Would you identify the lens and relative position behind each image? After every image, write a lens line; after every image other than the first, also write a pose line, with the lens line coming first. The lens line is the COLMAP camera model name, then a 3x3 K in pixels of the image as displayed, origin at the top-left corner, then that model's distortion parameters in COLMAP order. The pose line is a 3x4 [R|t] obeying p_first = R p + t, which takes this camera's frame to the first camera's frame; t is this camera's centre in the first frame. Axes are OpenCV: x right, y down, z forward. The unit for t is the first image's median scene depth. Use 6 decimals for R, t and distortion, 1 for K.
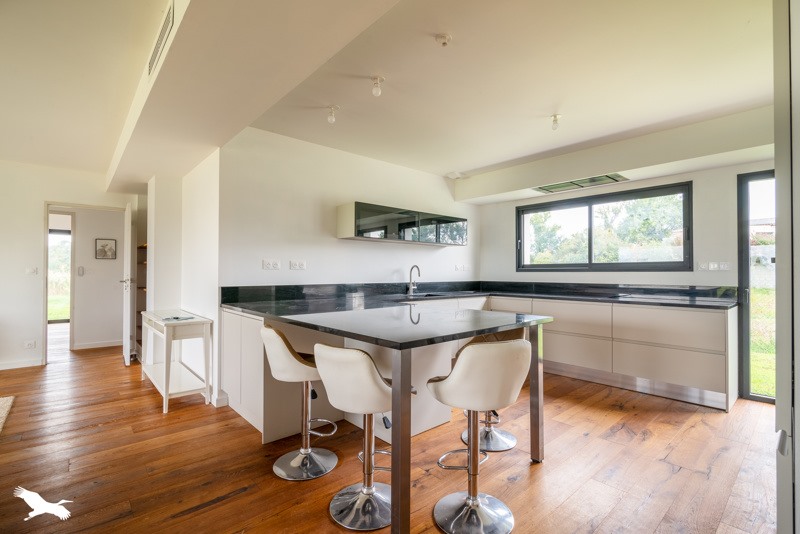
lens RADIAL K [[373.2, 0, 400.0], [0, 373.2, 267.0], [0, 0, 1]] dist [0.001449, 0.000140]
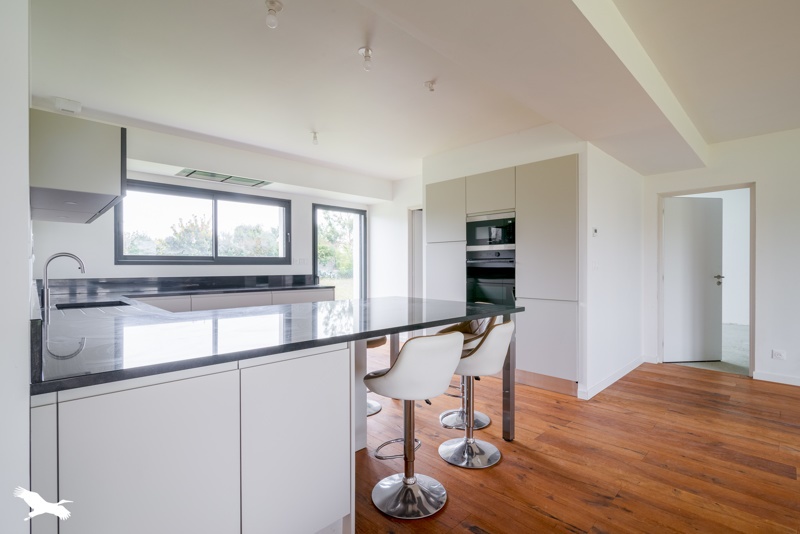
lens RADIAL K [[373.2, 0, 400.0], [0, 373.2, 267.0], [0, 0, 1]] dist [0.001449, 0.000140]
pose [[-0.046383, -0.013332, 0.998835, -0.621314], [-0.021299, 0.999697, 0.012354, -0.005679], [-0.998697, -0.020701, -0.046653, 0.633701]]
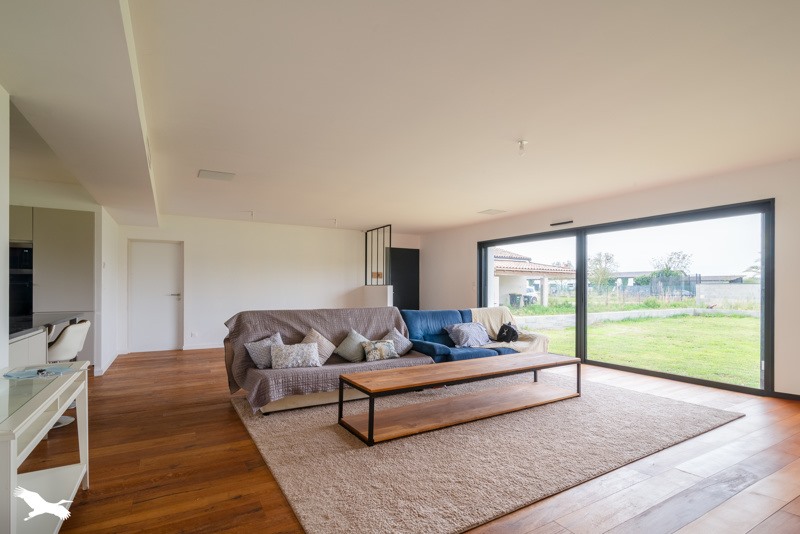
lens RADIAL K [[382.5, 0, 388.5], [0, 382.5, 288.3], [0, 0, 1]] dist [0.047784, 0.000122]
pose [[-0.980010, -0.019521, 0.197987, -1.047232], [-0.022530, 0.999662, -0.012958, -0.009375], [-0.197668, -0.017160, -0.980119, 1.320496]]
